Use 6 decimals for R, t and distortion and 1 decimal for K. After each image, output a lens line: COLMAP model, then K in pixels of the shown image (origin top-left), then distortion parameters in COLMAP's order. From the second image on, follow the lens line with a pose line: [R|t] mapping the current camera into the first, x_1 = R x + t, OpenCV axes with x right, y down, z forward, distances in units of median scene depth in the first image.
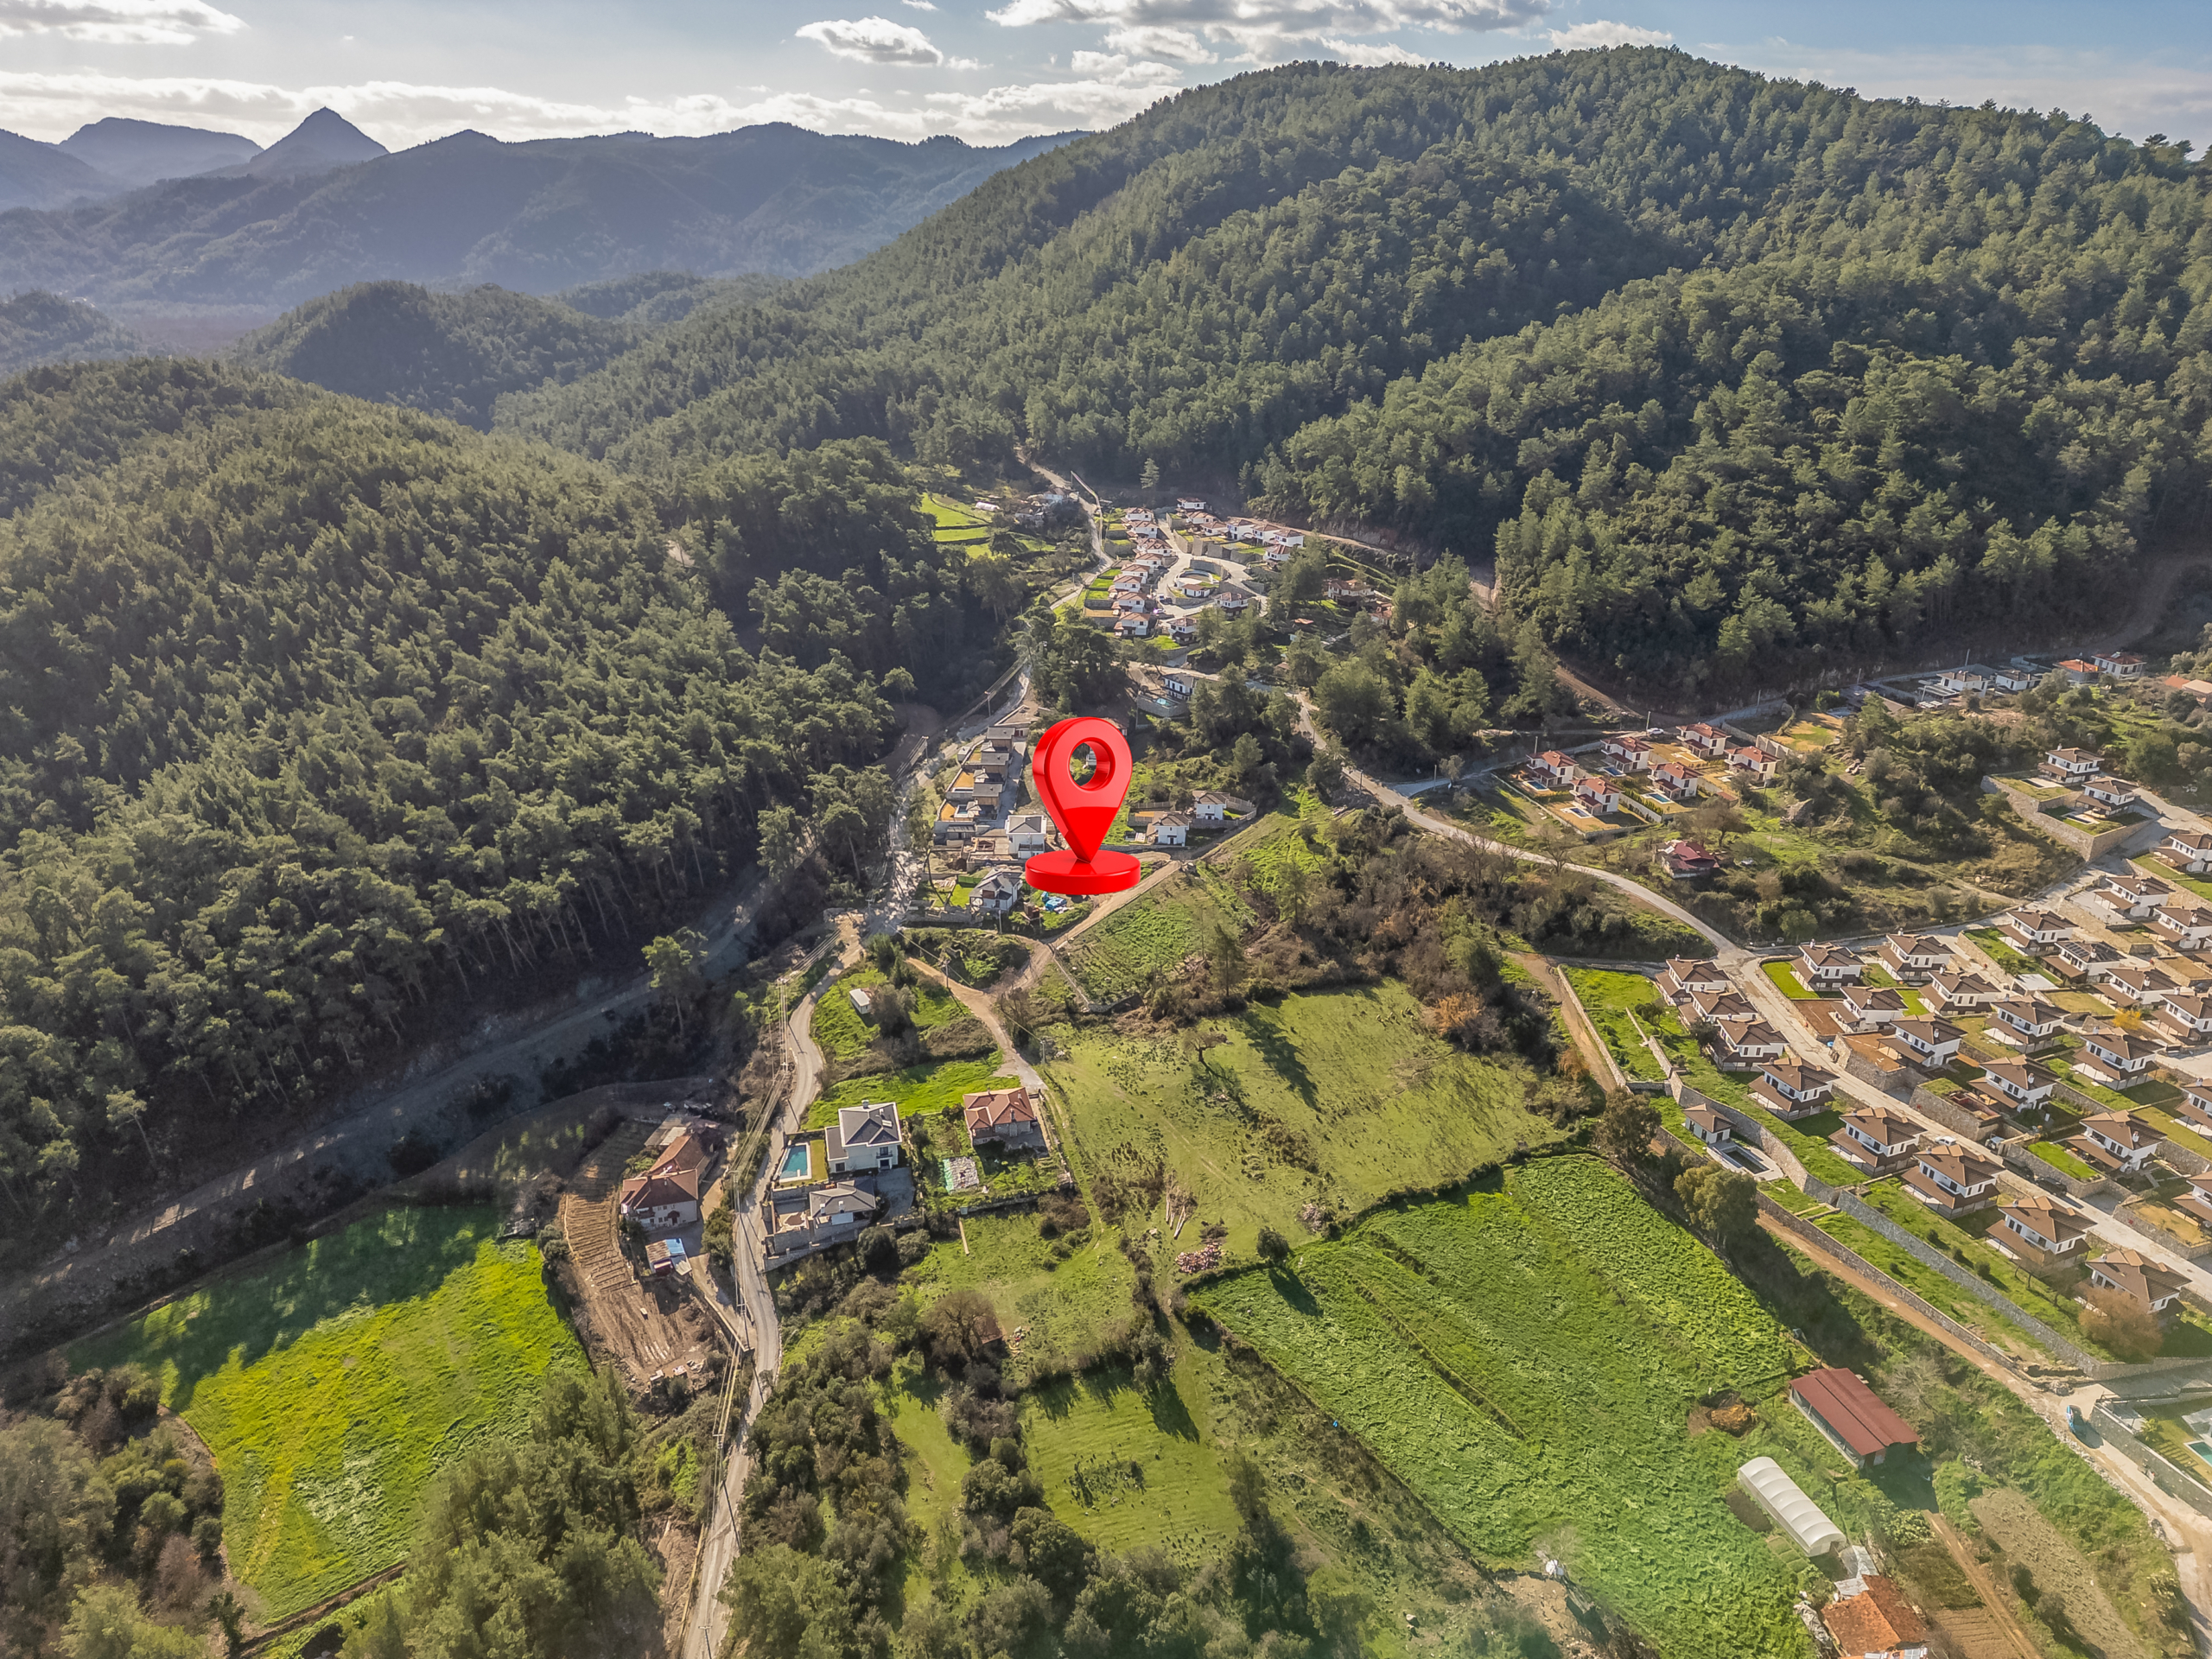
lens RADIAL K [[1539.5, 0, 1102.7], [0, 1539.5, 834.9], [0, 0, 1]] dist [0.092663, -0.097507]
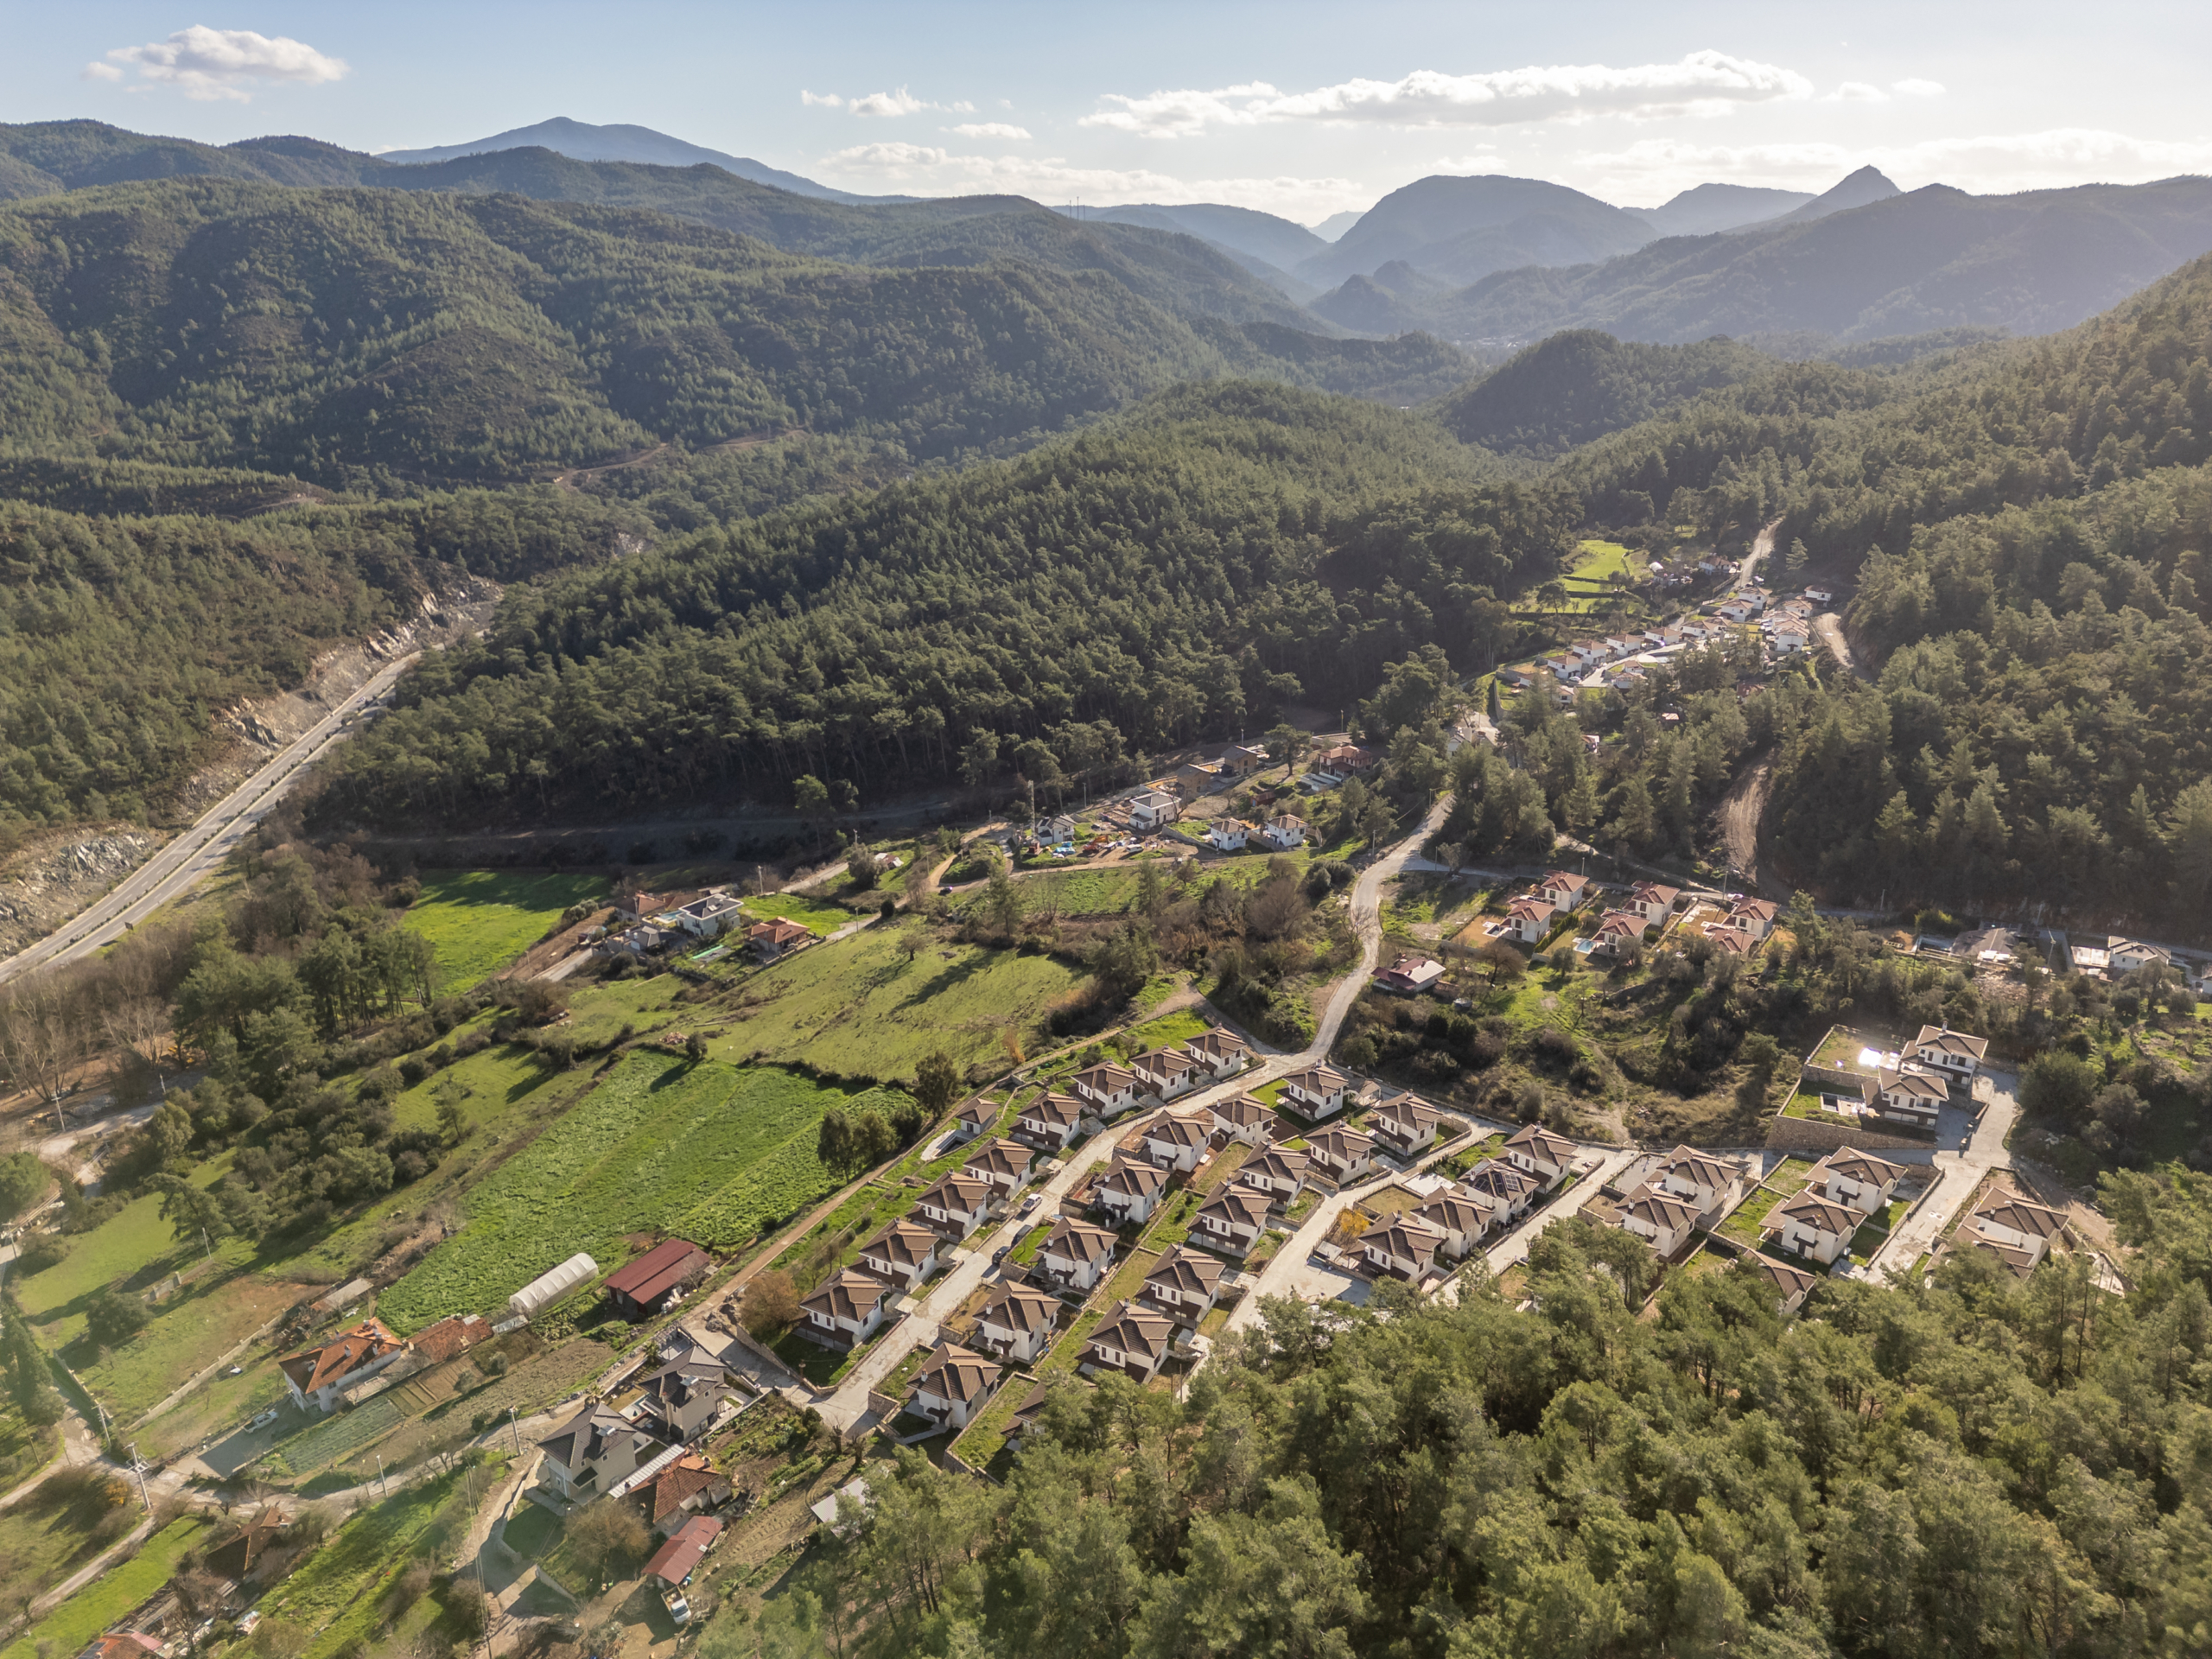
lens RADIAL K [[1544.1, 0, 1103.0], [0, 1544.1, 832.8], [0, 0, 1]] dist [0.081747, -0.078715]
pose [[0.630558, 0.272358, -0.726786, 0.832614], [-0.295243, 0.950183, 0.099922, -0.094072], [0.717794, 0.151572, 0.679557, 0.220860]]
